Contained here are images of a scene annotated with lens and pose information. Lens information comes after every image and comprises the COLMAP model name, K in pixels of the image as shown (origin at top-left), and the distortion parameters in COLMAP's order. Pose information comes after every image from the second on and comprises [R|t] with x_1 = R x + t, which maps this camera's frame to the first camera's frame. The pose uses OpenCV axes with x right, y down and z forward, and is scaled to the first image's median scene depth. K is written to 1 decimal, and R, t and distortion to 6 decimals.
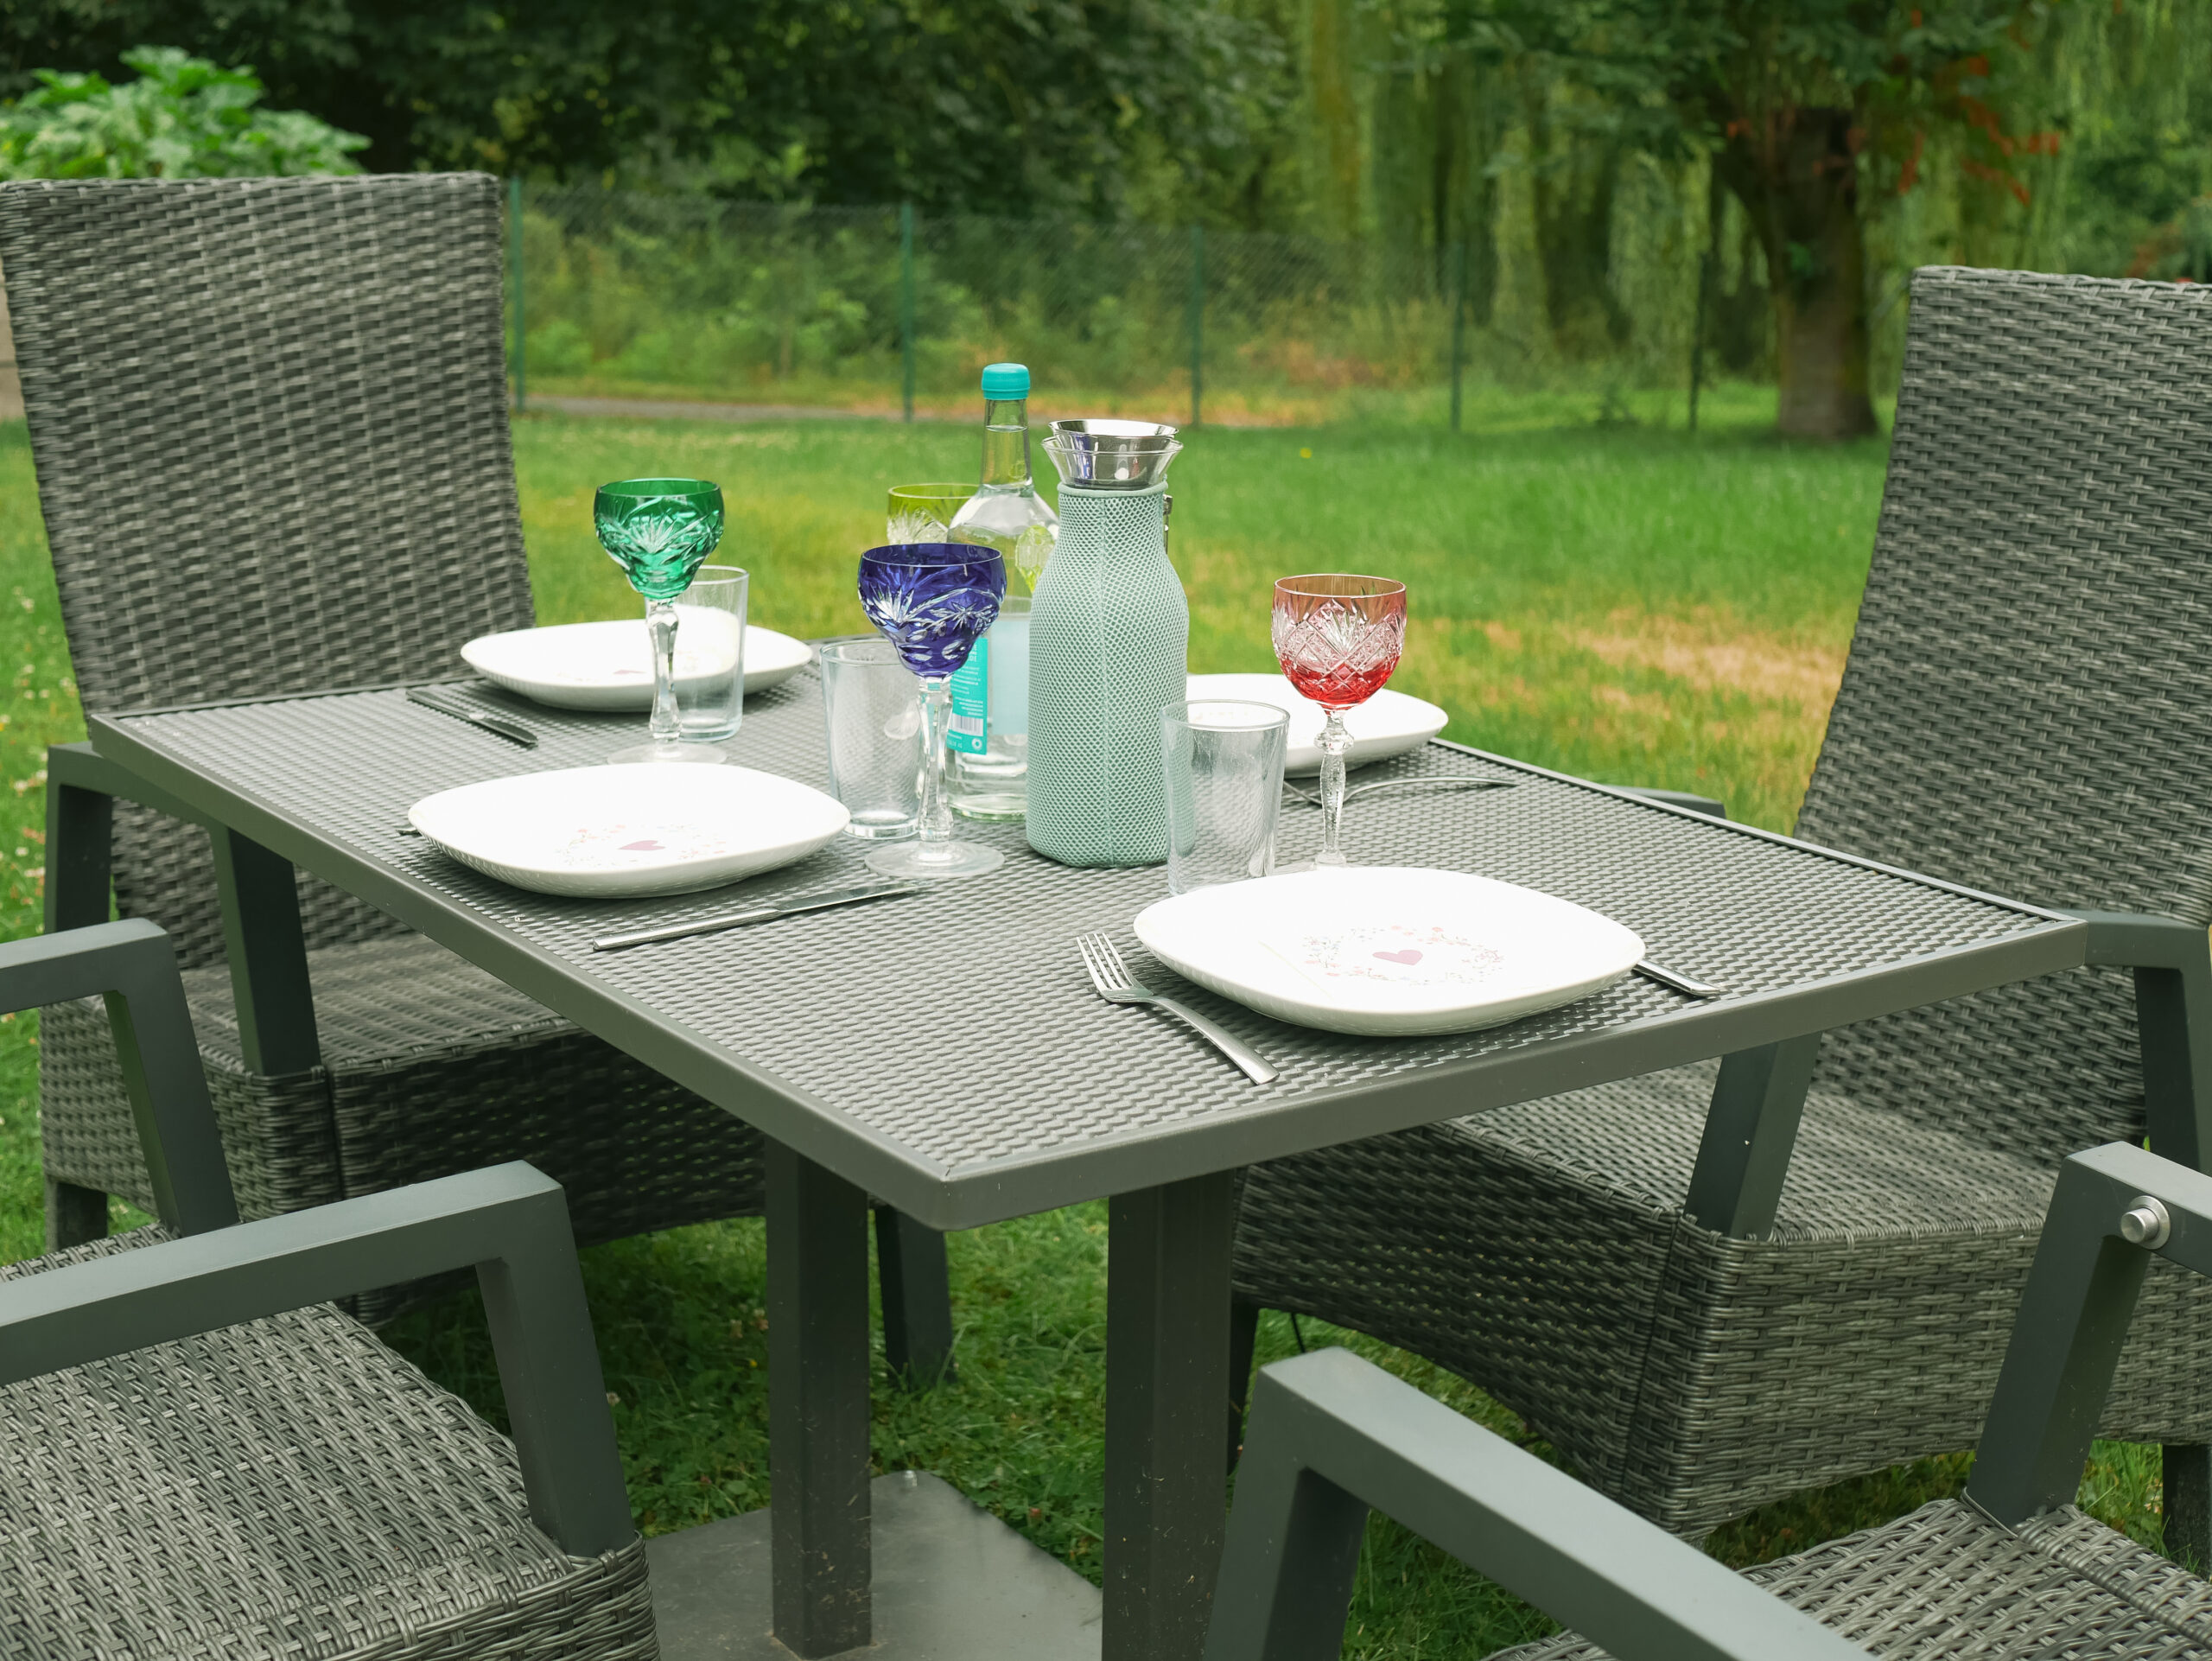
lens RADIAL K [[3272.6, 0, 1104.0], [0, 3272.6, 838.3], [0, 0, 1]] dist [-0.006320, -0.019765]
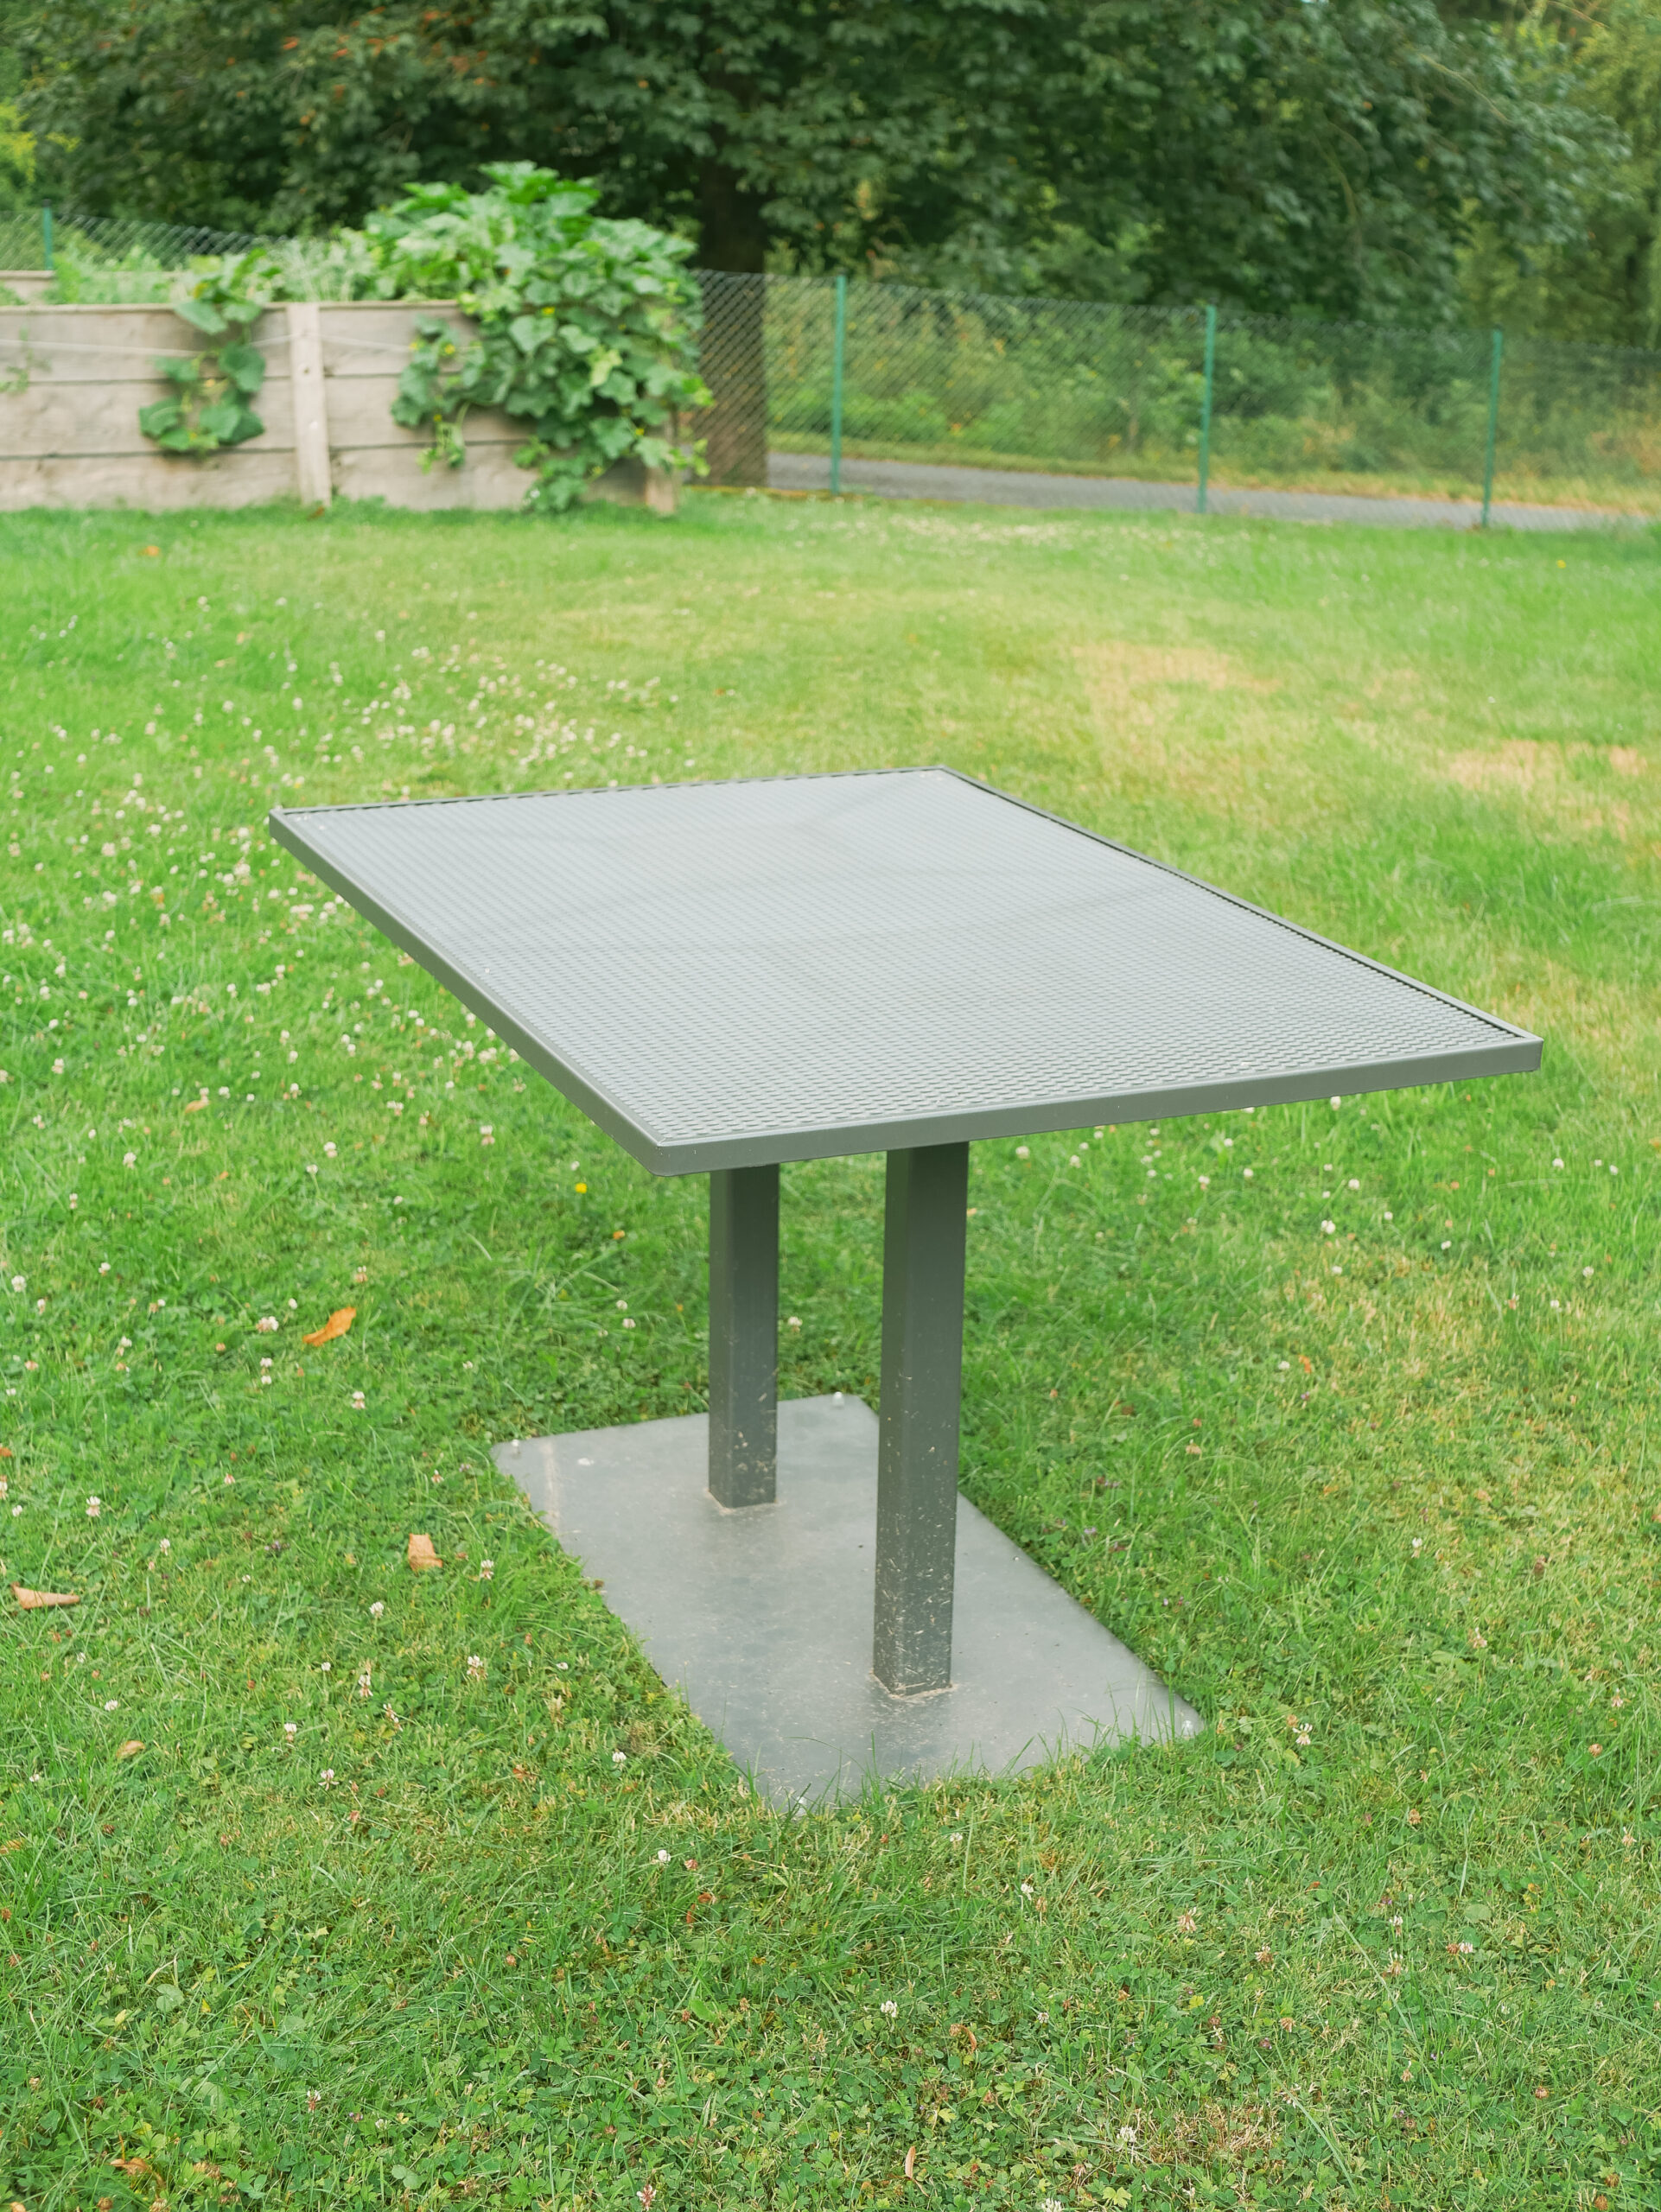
lens RADIAL K [[3272.6, 0, 843.7], [0, 3272.6, 1100.9], [0, 0, 1]] dist [-0.006320, -0.019765]
pose [[0.980285, 0.067756, -0.185608, 0.167288], [-0.056213, 0.996184, 0.066770, -0.016379], [0.189424, -0.055020, 0.980353, -0.289076]]
